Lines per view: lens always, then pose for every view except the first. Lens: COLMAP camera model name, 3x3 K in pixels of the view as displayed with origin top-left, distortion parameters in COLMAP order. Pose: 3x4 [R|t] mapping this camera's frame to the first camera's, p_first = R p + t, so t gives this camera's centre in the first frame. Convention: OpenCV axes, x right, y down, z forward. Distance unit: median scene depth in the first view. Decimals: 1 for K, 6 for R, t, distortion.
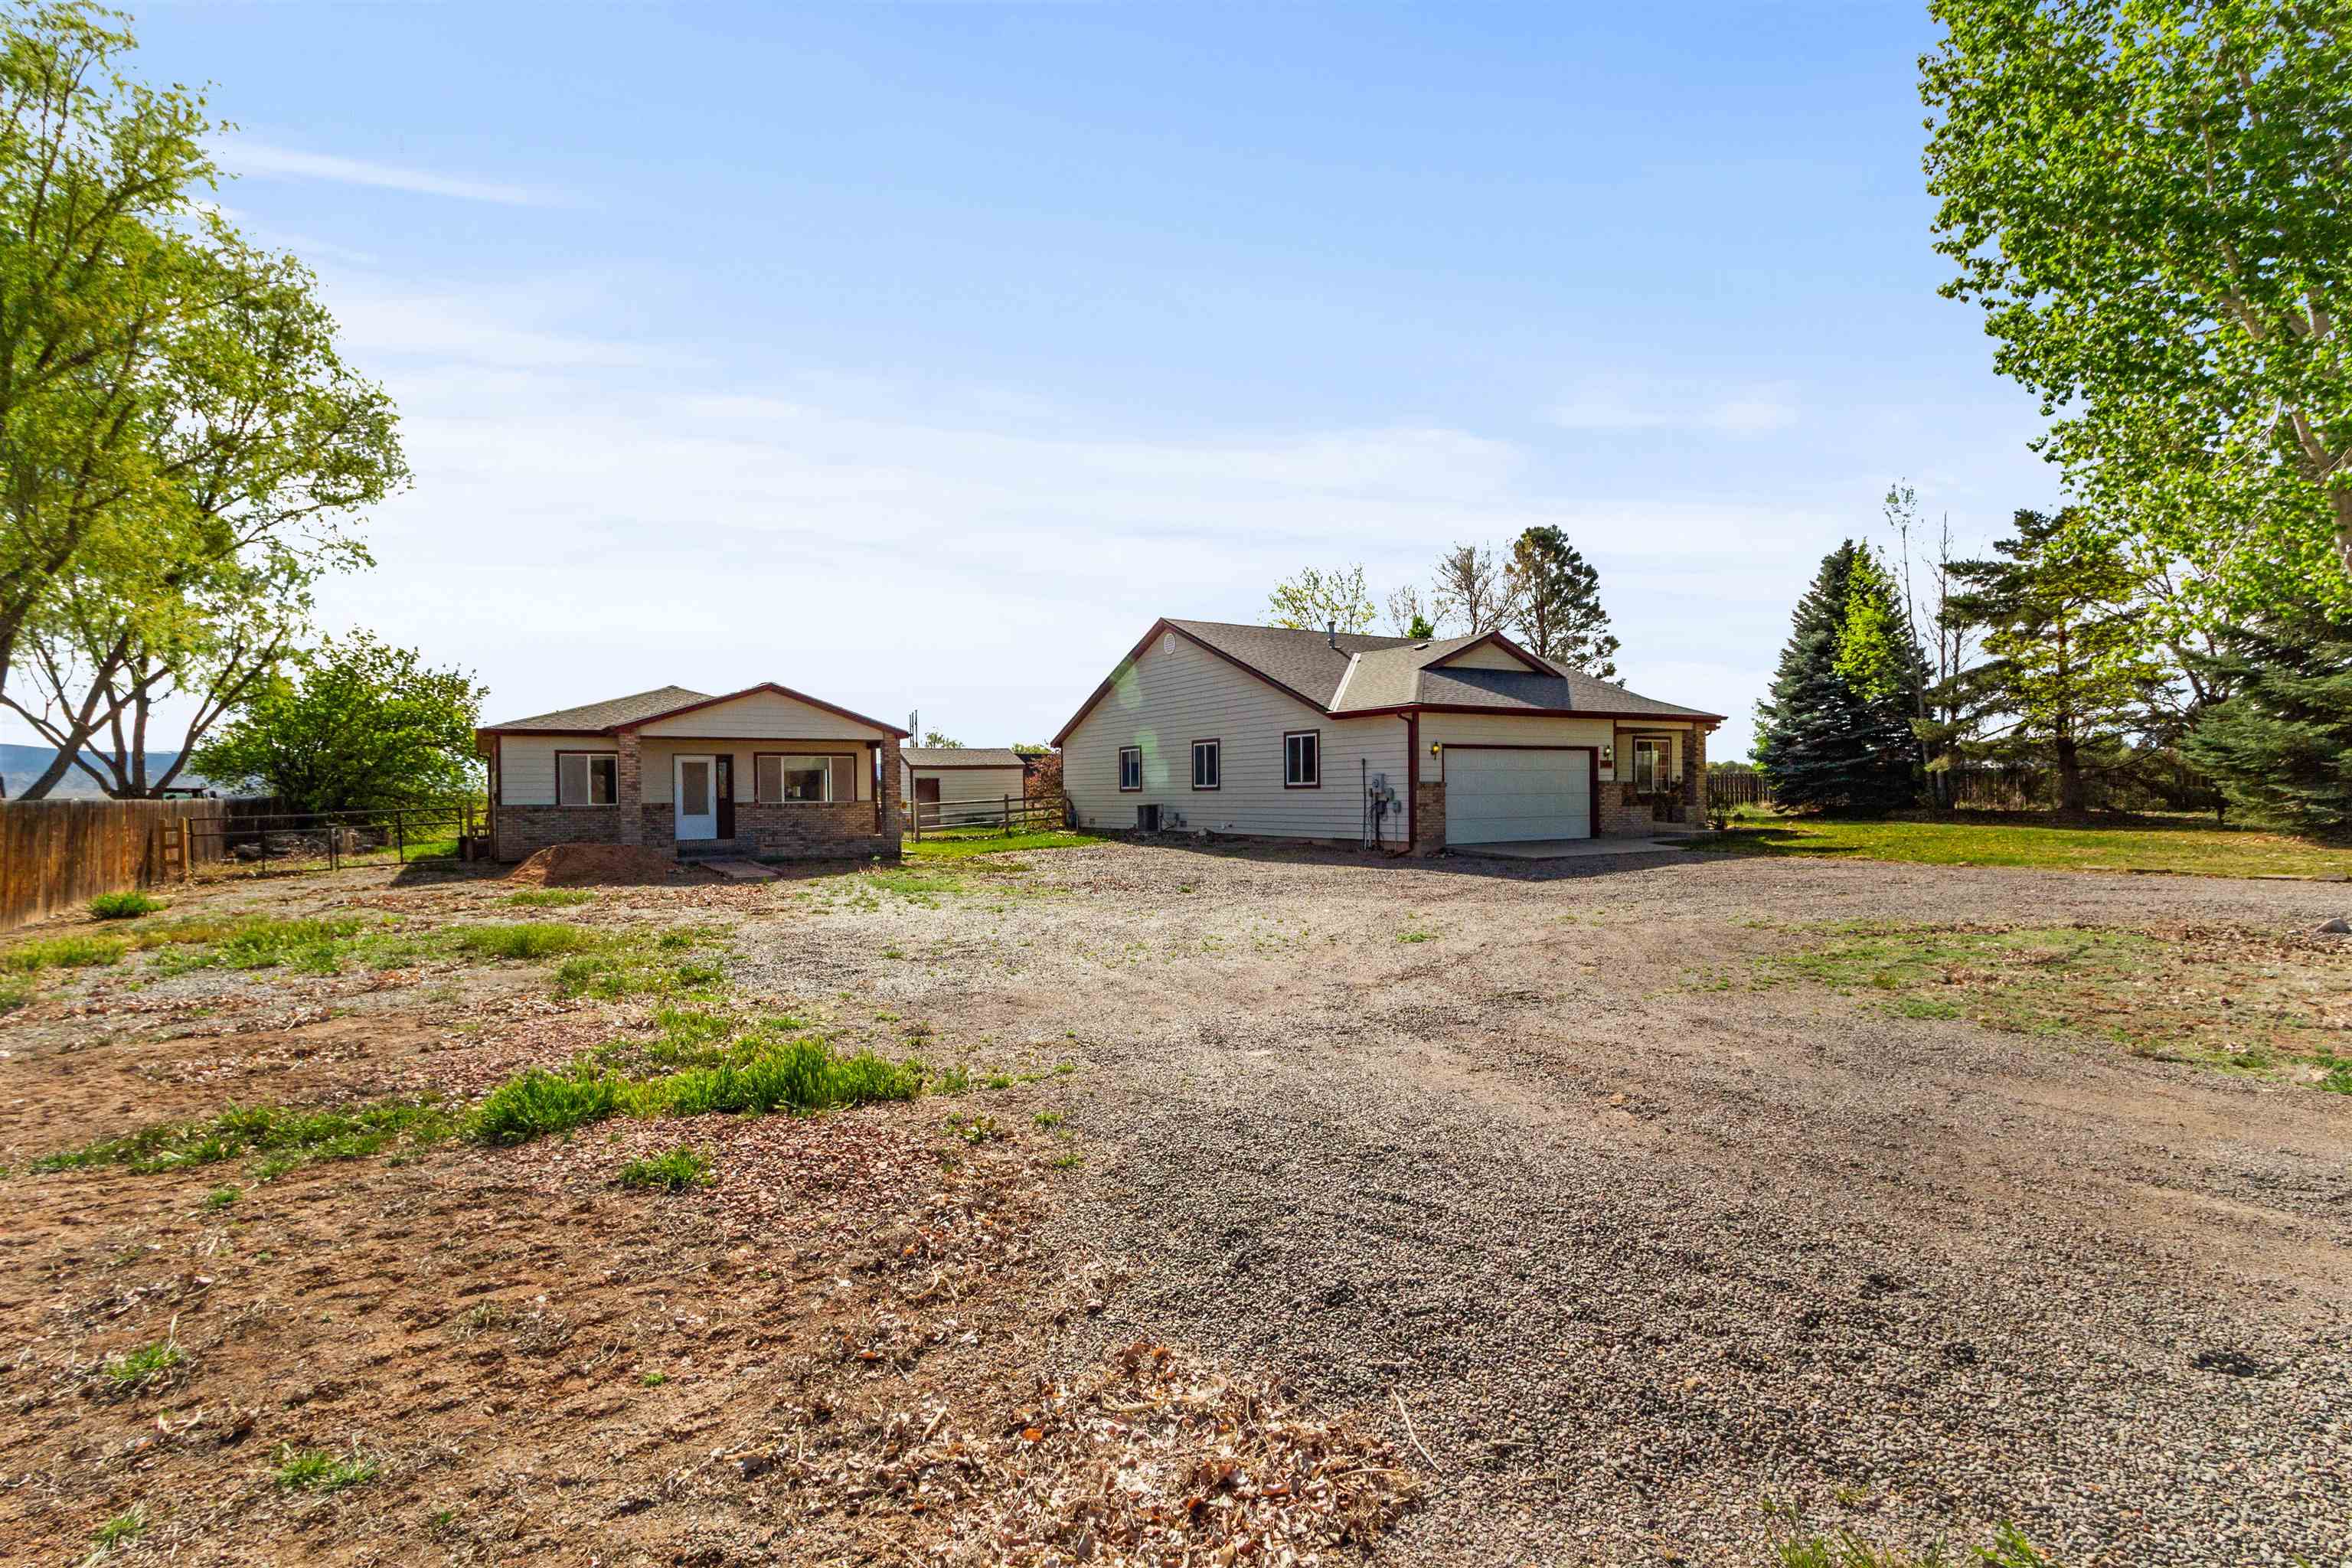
lens RADIAL K [[1091.8, 0, 1161.7], [0, 1091.8, 781.1], [0, 0, 1]] dist [0.002813, -0.000273]
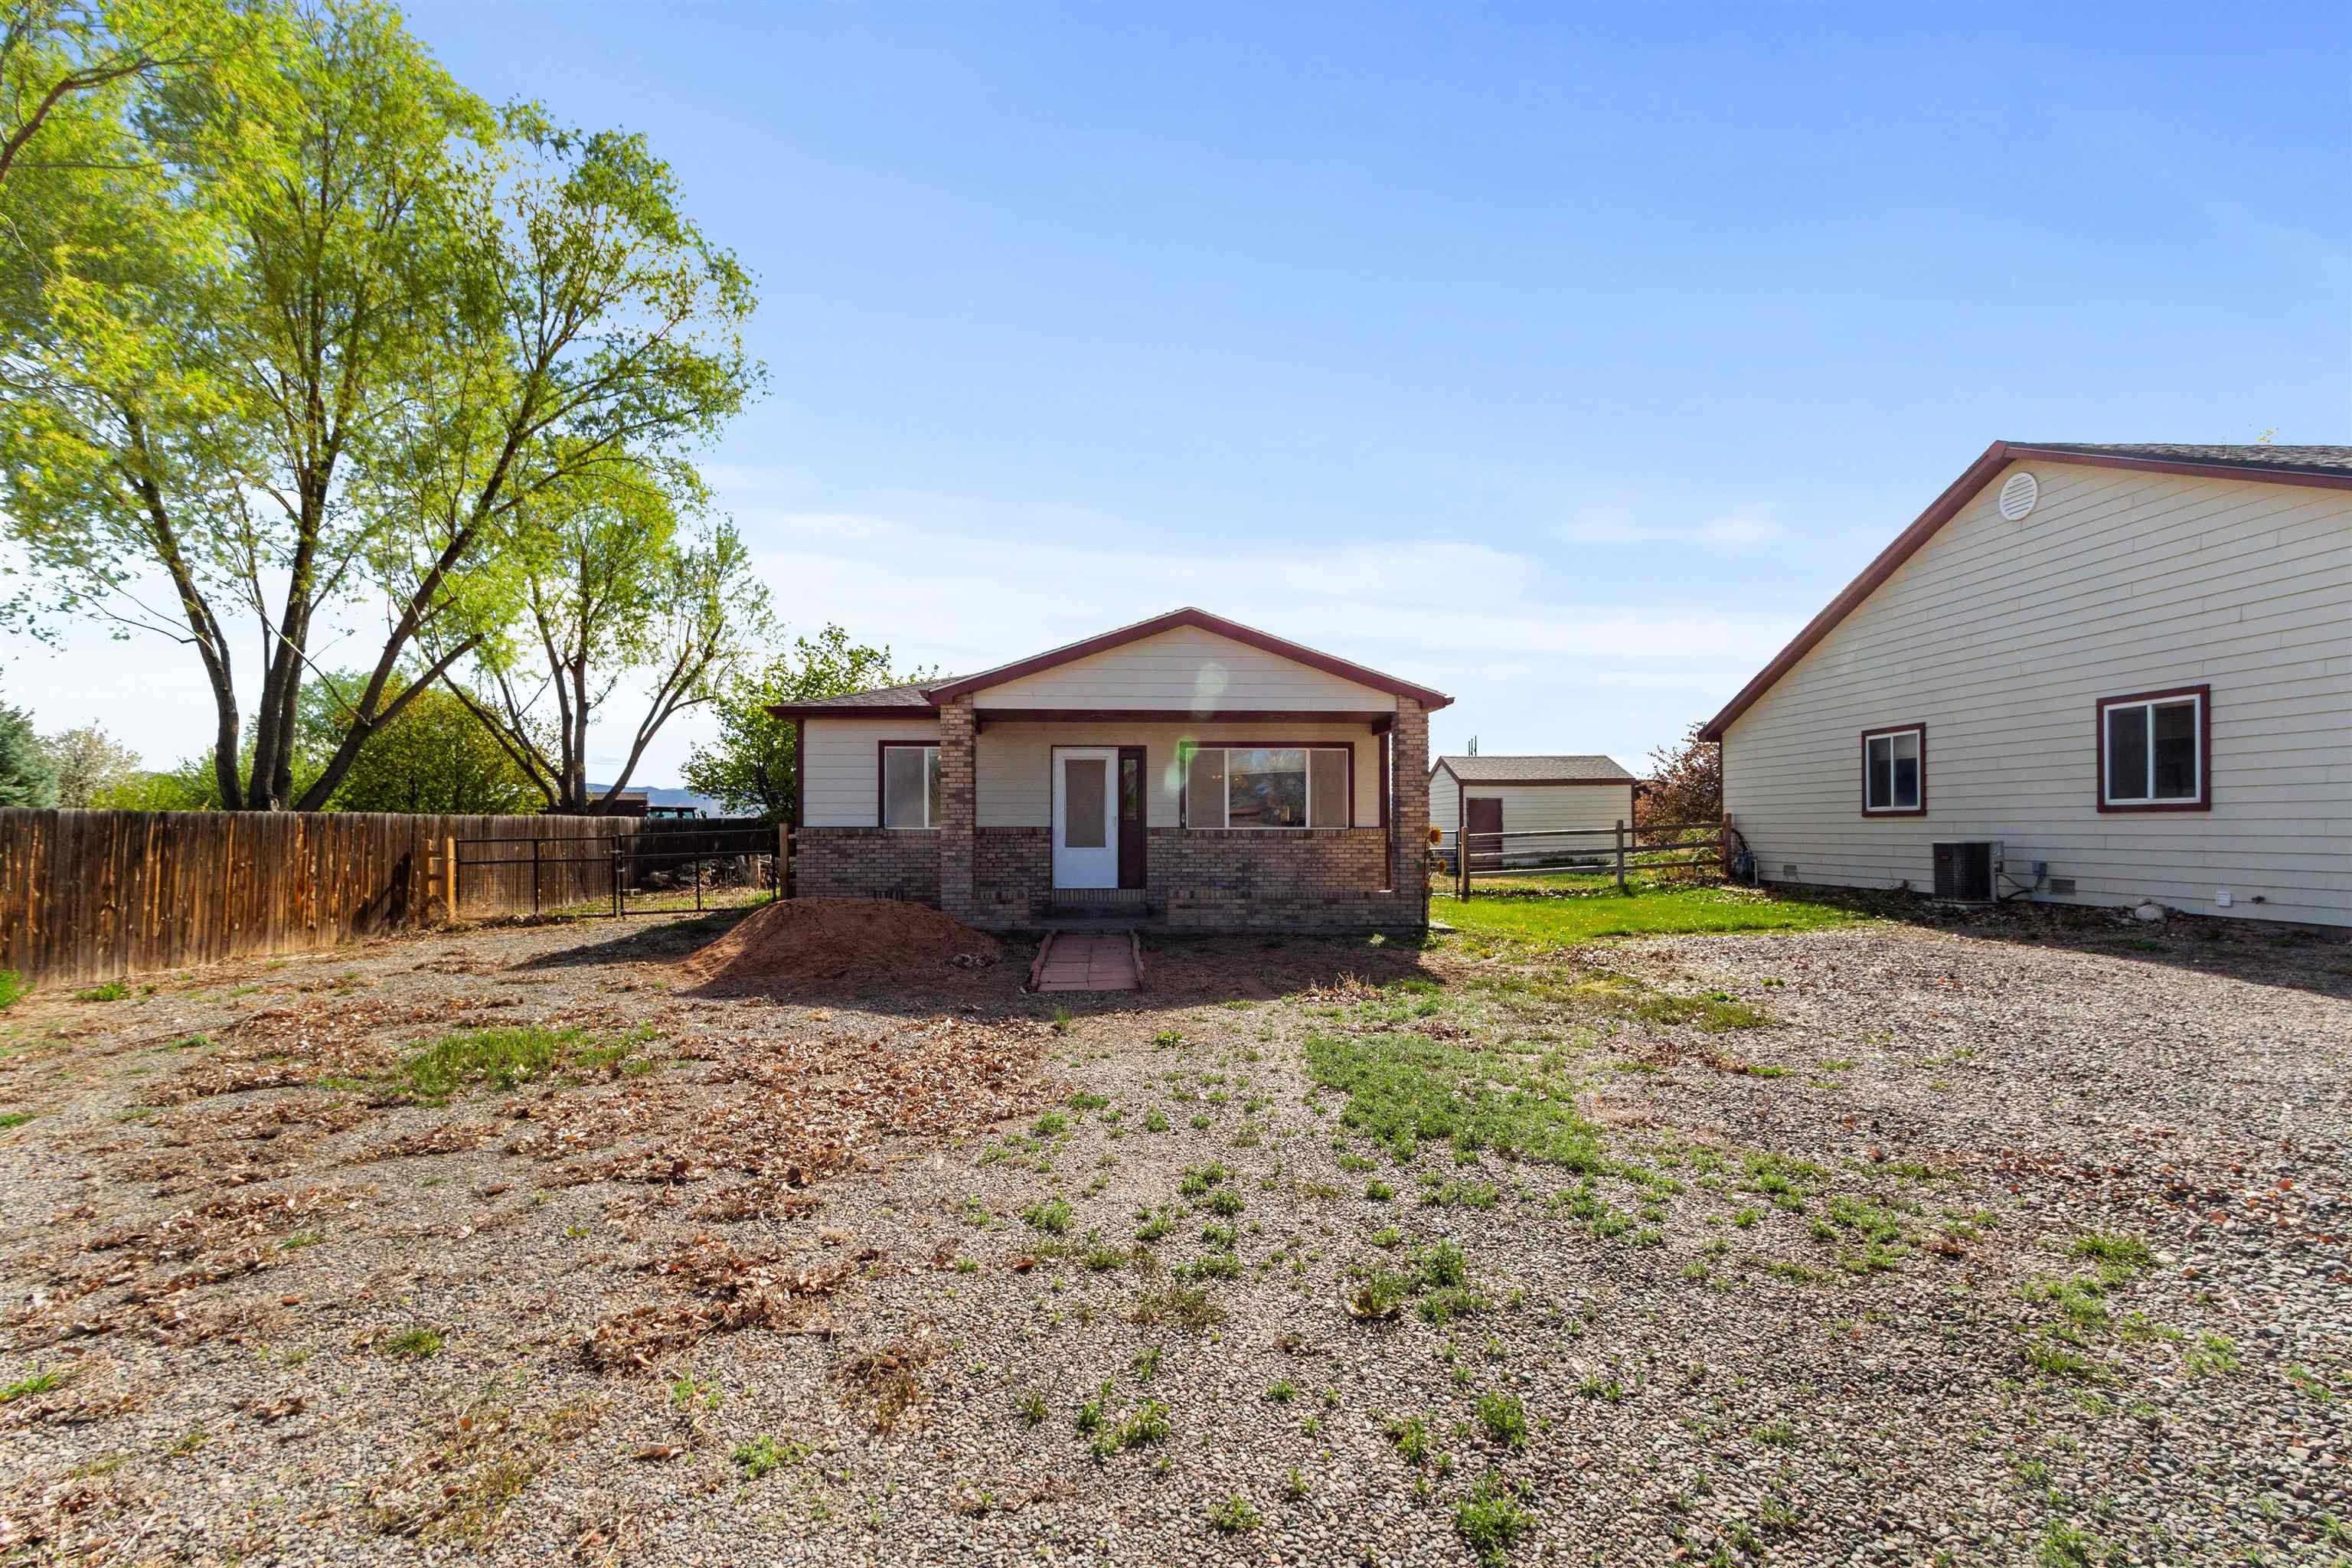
lens RADIAL K [[1091.8, 0, 1156.8], [0, 1091.8, 792.2], [0, 0, 1]] dist [0.002813, -0.000273]
pose [[0.875491, -0.004896, -0.483209, -0.093900], [-0.004338, 0.999829, -0.017990, 0.010193], [0.483215, 0.017846, 0.875320, 0.447148]]
